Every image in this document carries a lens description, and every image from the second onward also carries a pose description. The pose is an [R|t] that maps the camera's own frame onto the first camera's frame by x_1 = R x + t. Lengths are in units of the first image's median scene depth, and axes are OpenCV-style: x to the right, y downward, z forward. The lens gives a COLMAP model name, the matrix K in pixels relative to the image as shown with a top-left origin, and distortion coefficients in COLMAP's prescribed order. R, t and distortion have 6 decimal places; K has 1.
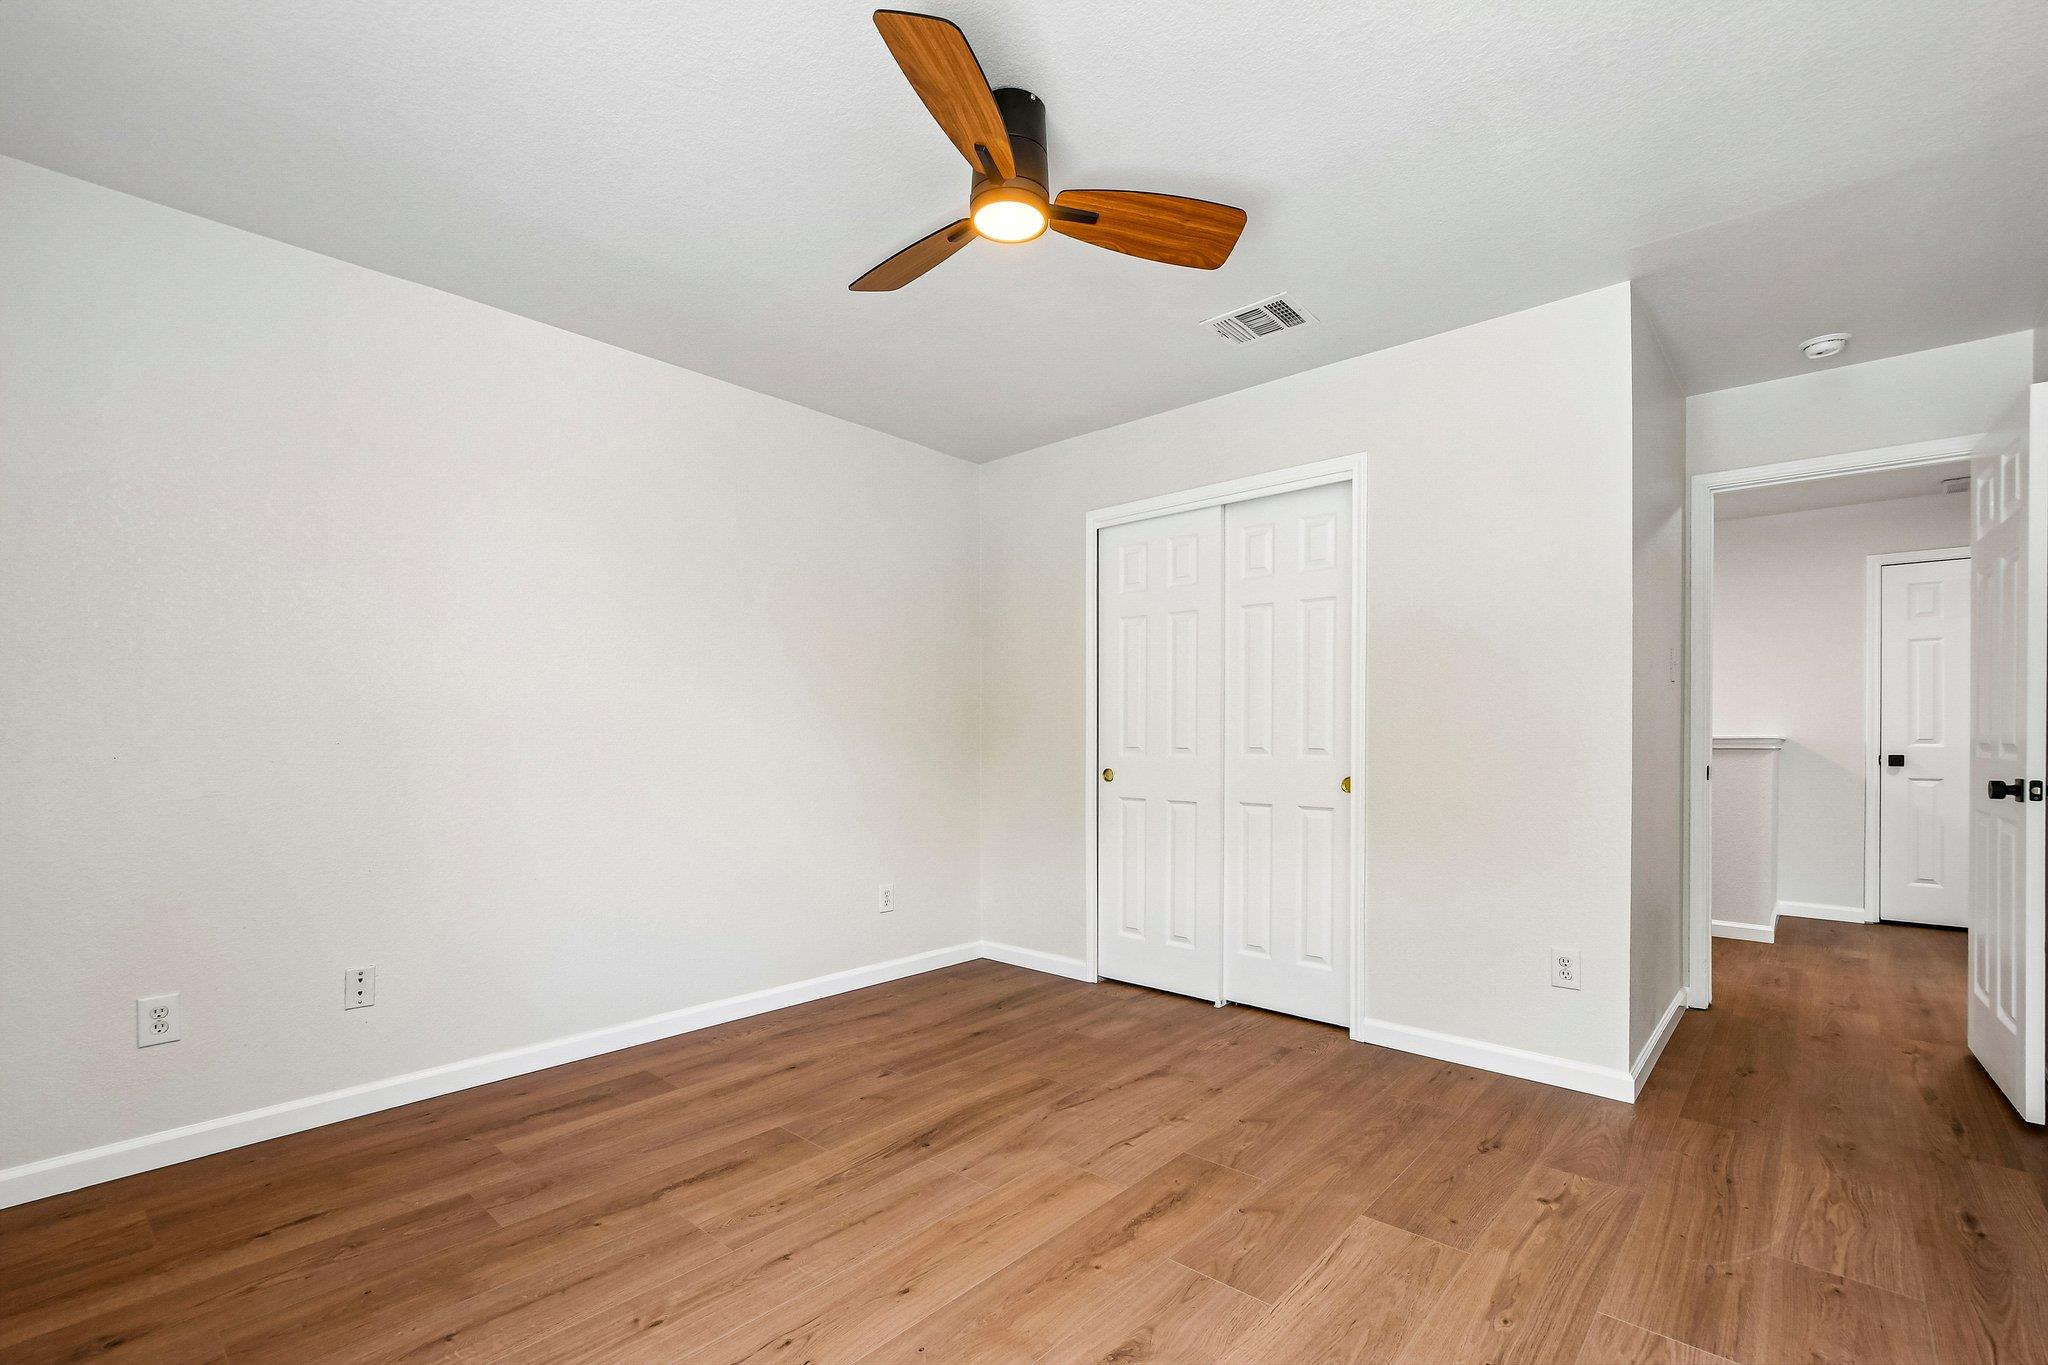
lens RADIAL K [[898.9, 0, 1018.8], [0, 898.9, 743.3], [0, 0, 1]] dist [-0.000972, -0.001018]
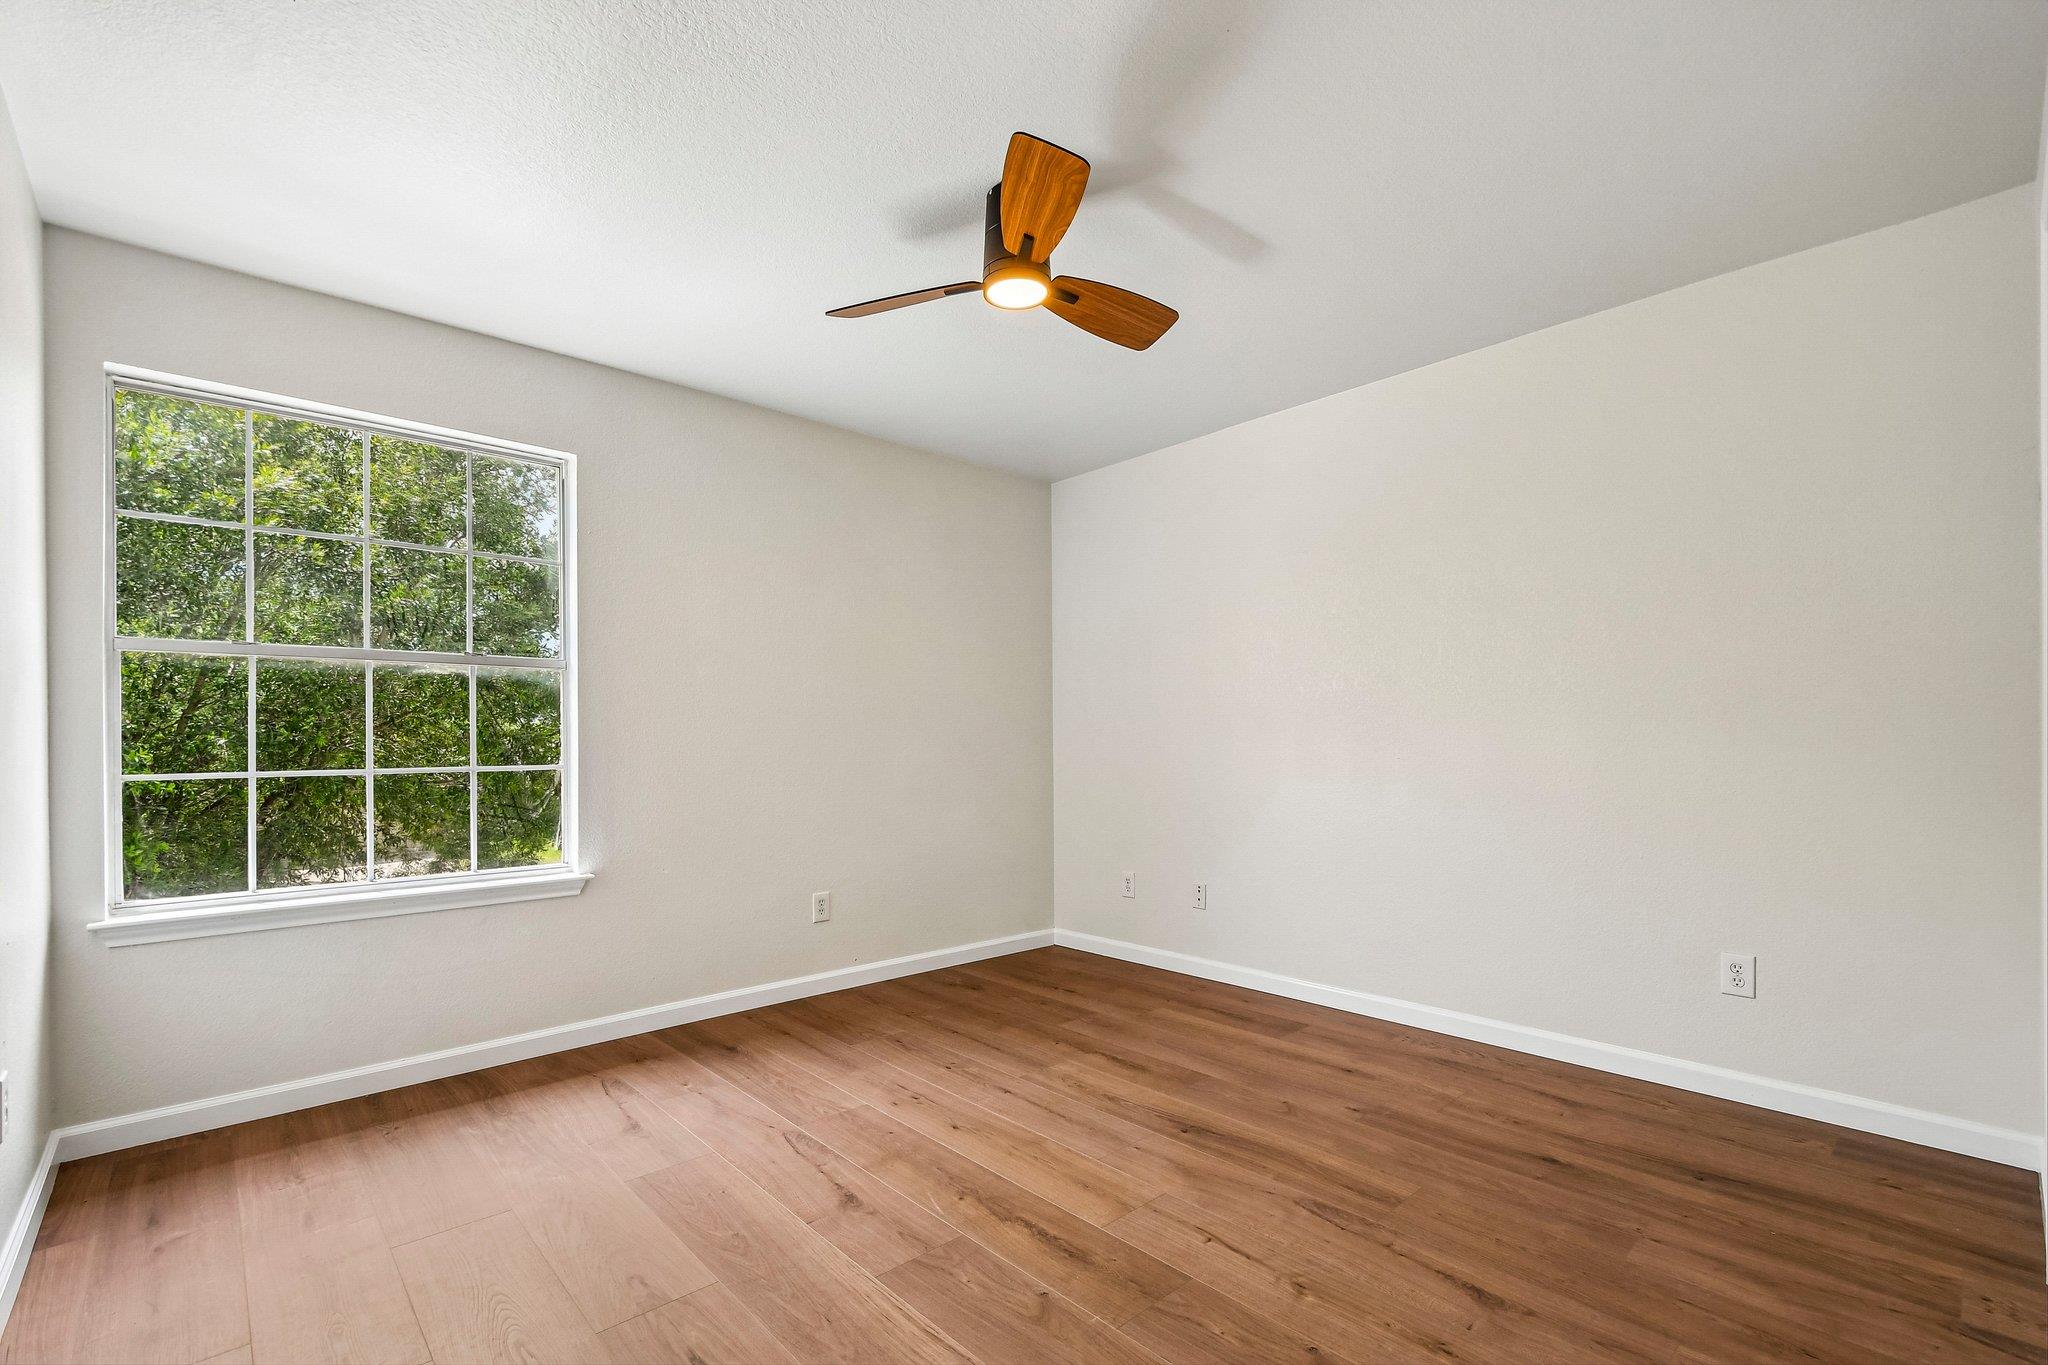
lens RADIAL K [[898.9, 0, 1018.8], [0, 898.9, 743.3], [0, 0, 1]] dist [-0.000972, -0.001018]
pose [[-0.093601, 0.005964, -0.995592, 0.883859], [0.002083, 0.999981, 0.005794, -0.004341], [0.995608, -0.001531, -0.093612, 0.854733]]
